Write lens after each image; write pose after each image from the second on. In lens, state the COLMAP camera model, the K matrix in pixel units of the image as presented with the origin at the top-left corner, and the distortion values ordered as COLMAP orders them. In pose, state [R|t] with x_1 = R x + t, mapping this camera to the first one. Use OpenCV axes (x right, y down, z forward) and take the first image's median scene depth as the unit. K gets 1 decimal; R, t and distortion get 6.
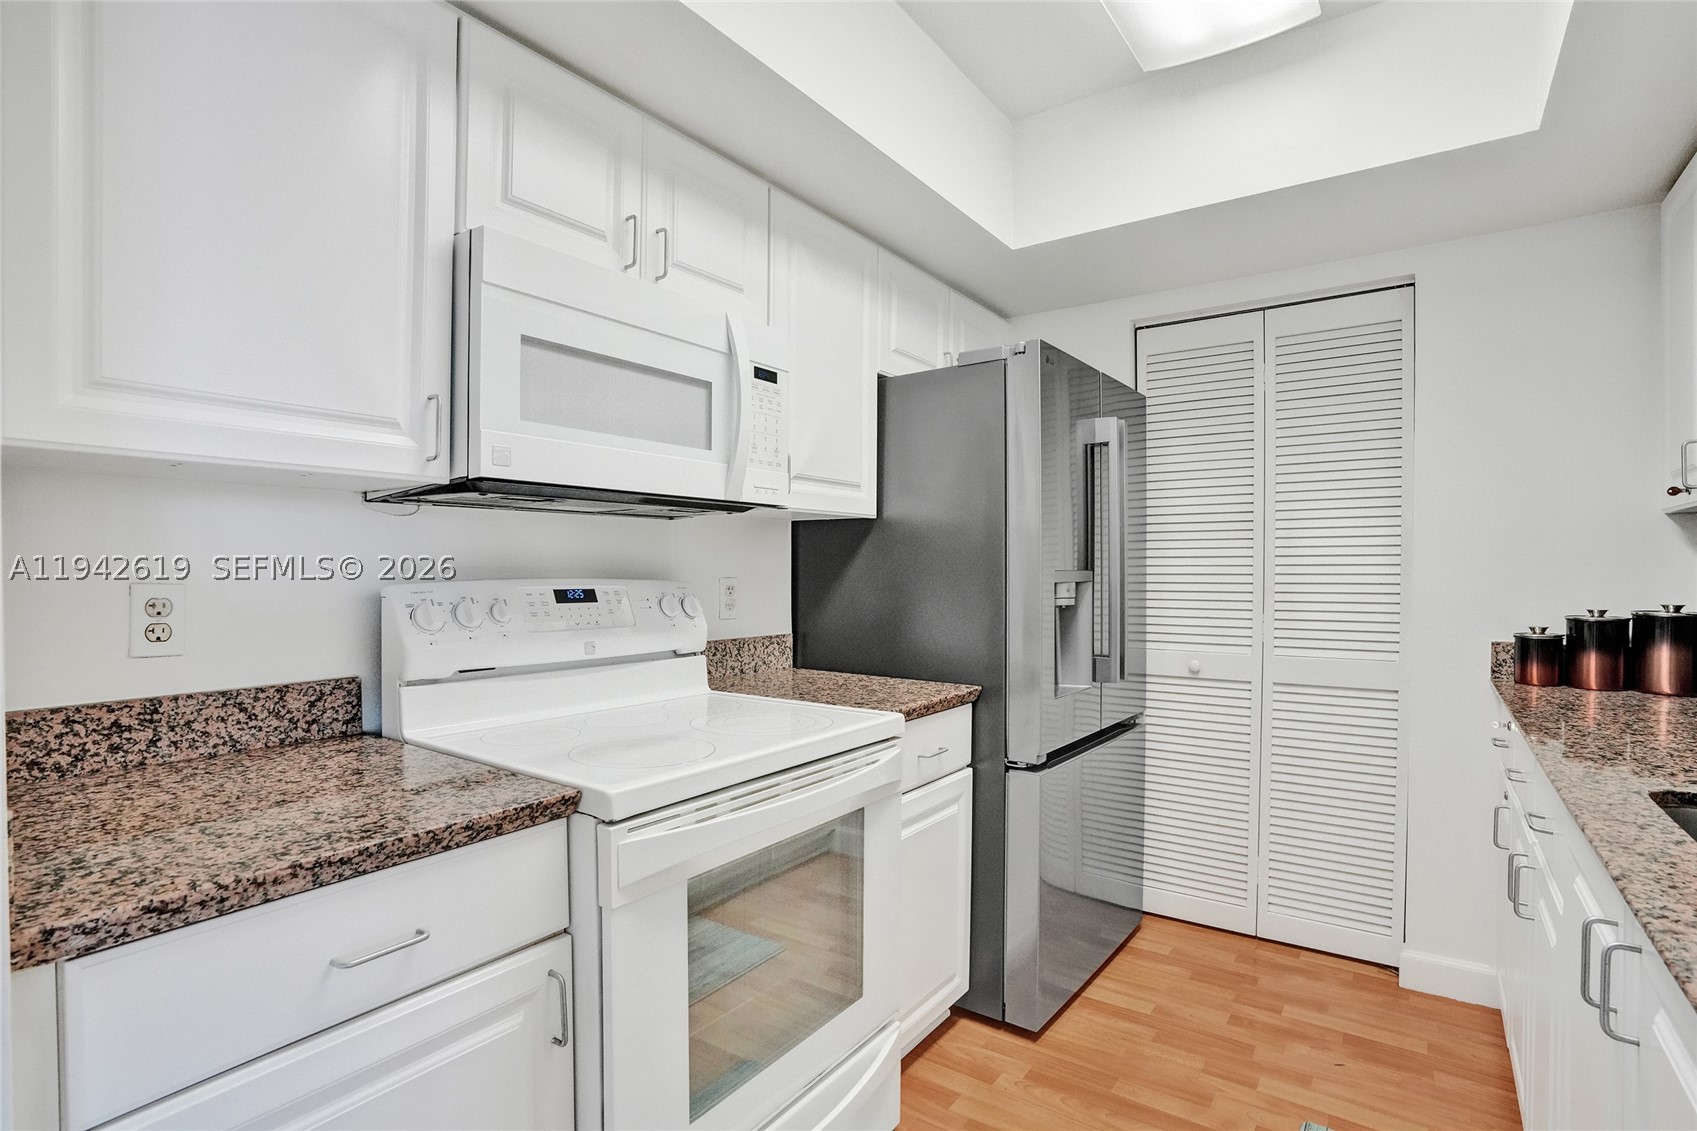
lens RADIAL K [[824.3, 0, 850.2], [0, 824.3, 568.6], [0, 0, 1]] dist [-0.070938, 0.028533]
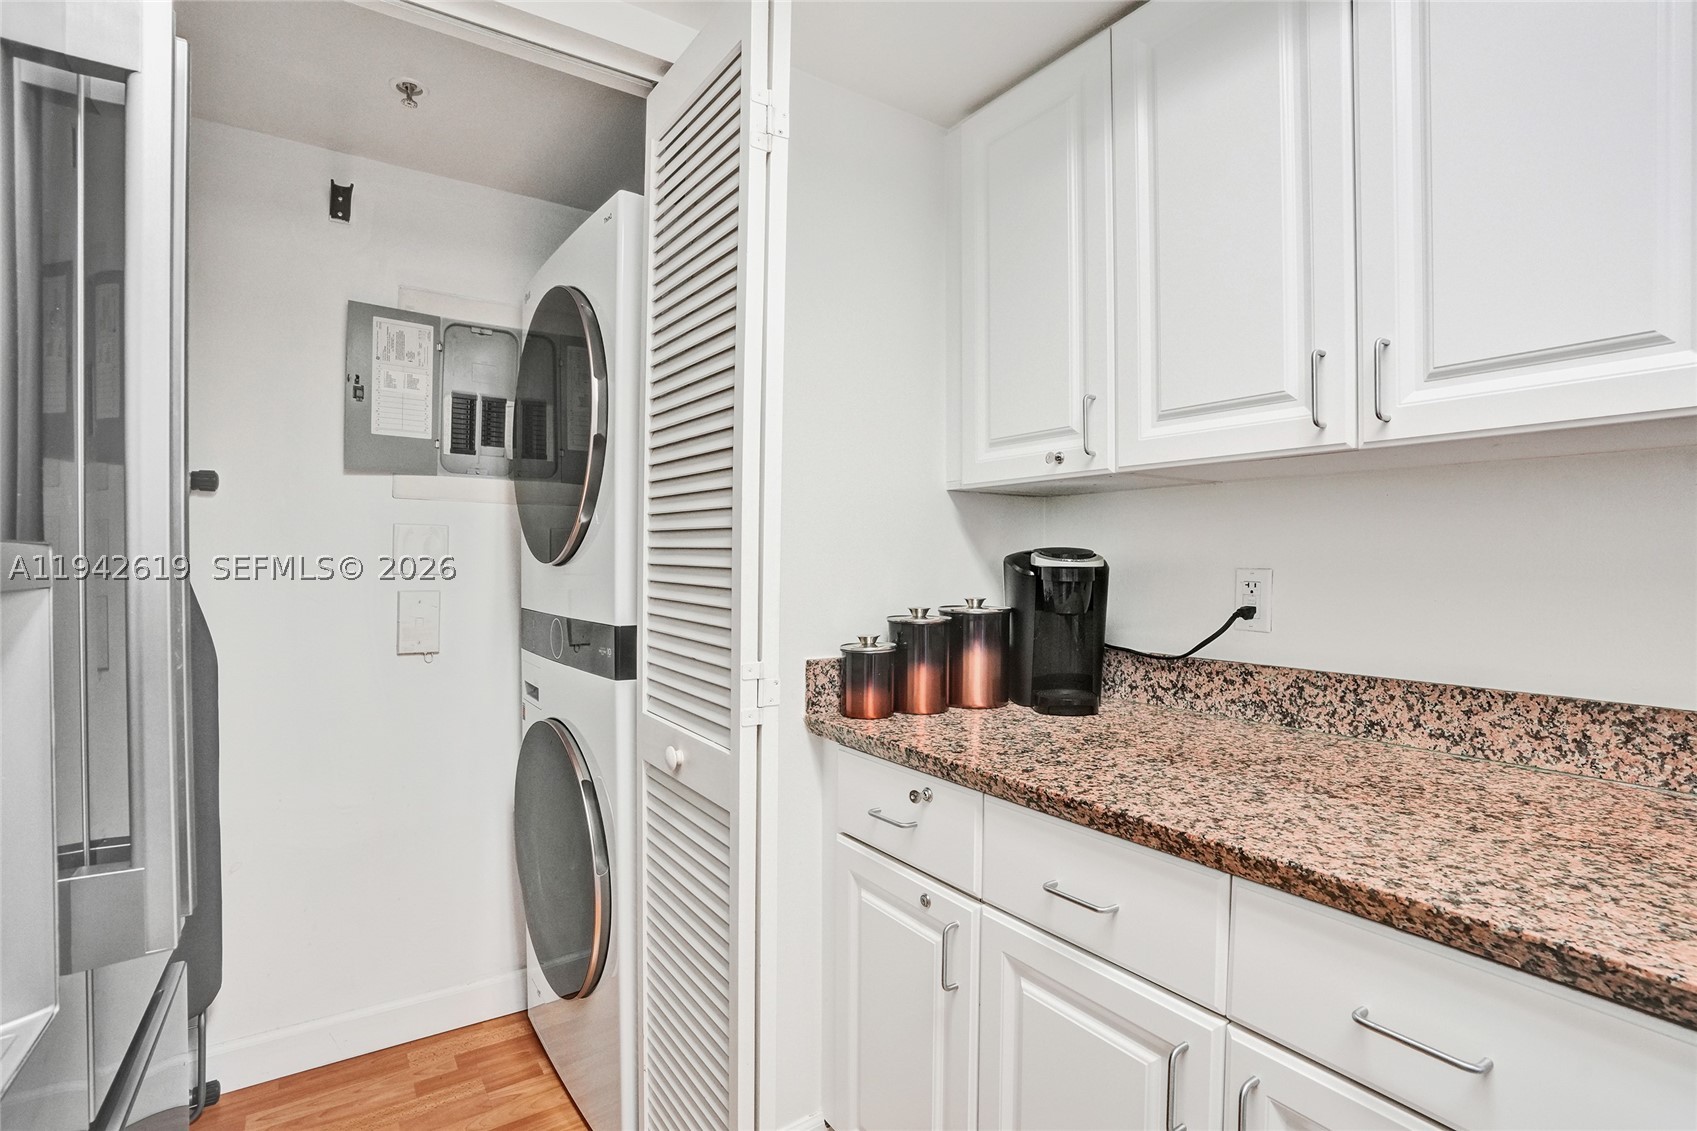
lens RADIAL K [[811.9, 0, 858.9], [0, 811.9, 548.7], [0, 0, 1]] dist [-0.068460, 0.028579]
pose [[0.338708, 0.015419, 0.940765, 0.169149], [-0.006364, 0.999880, -0.014097, 0.005052], [-0.940870, -0.001212, 0.338766, 0.752435]]
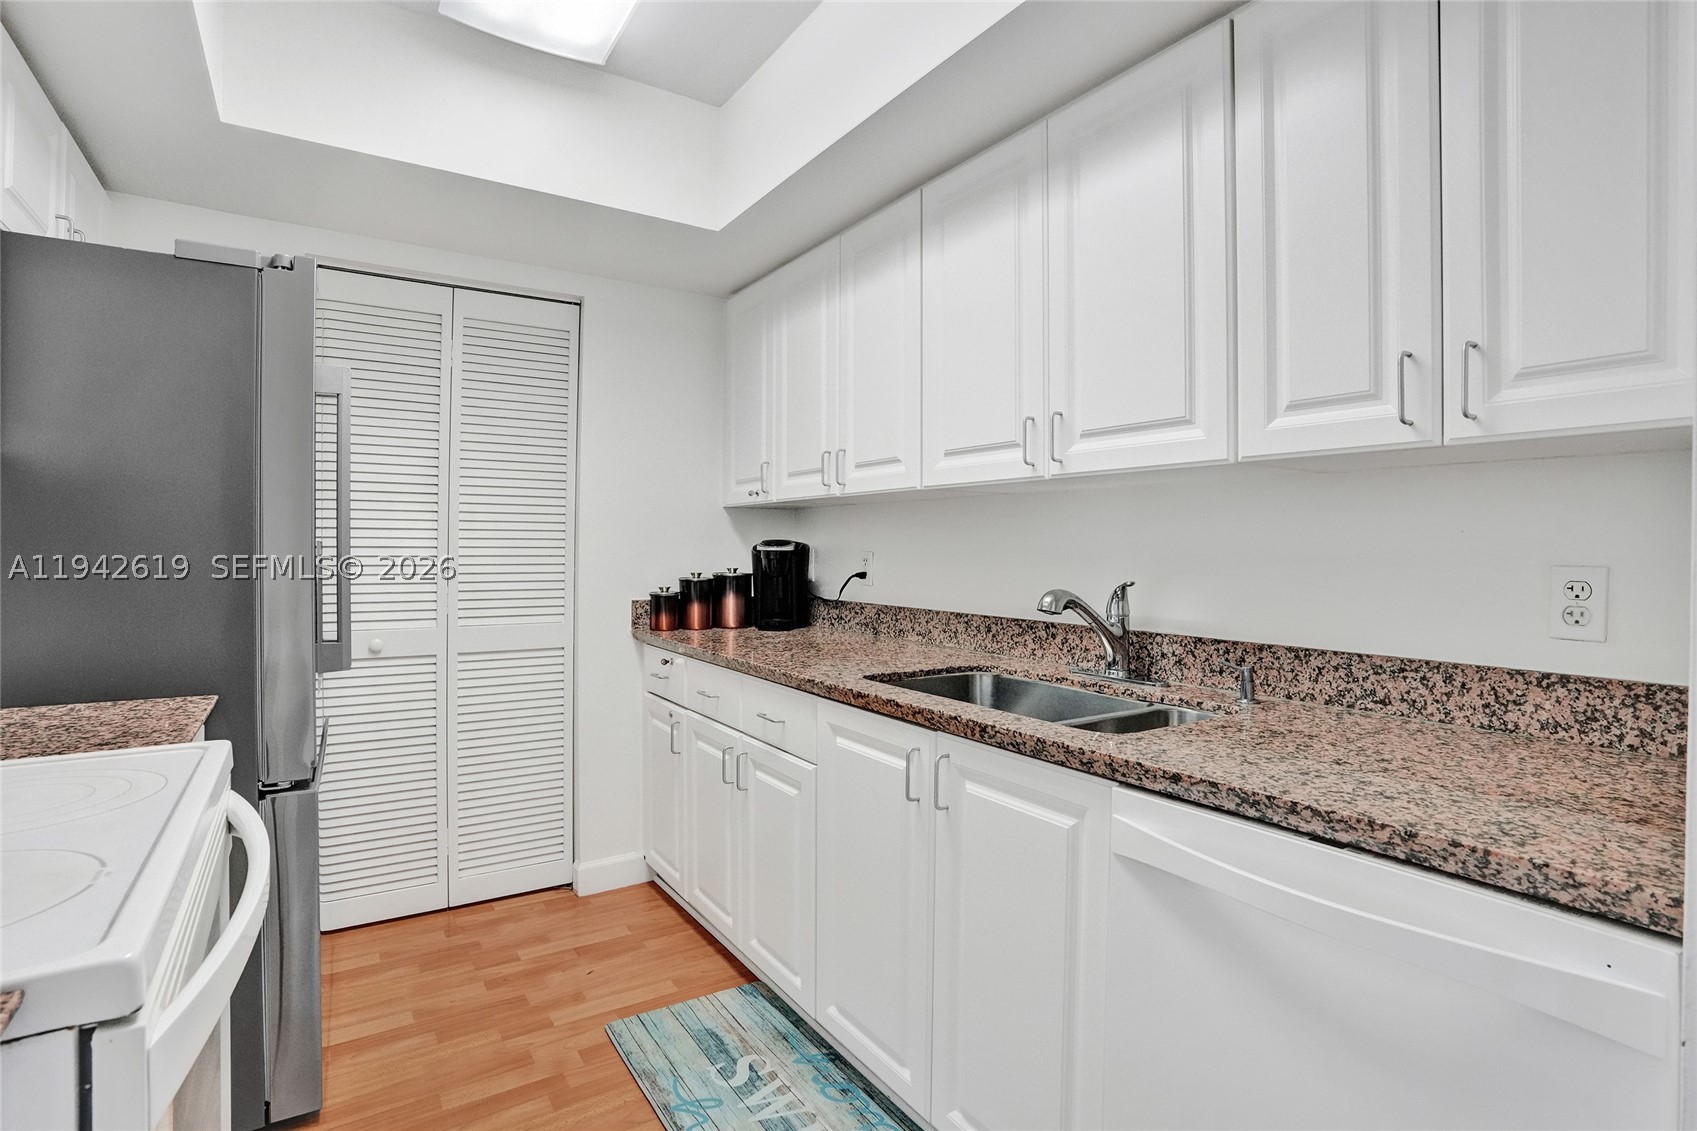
lens RADIAL K [[830.0, 0, 851.5], [0, 830.0, 536.1], [0, 0, 1]] dist [-0.058052, 0.028913]
pose [[0.362555, 0.015592, 0.931832, -0.323257], [-0.007987, 0.999875, -0.013622, 0.003785], [-0.931928, -0.002504, 0.362634, 0.195357]]
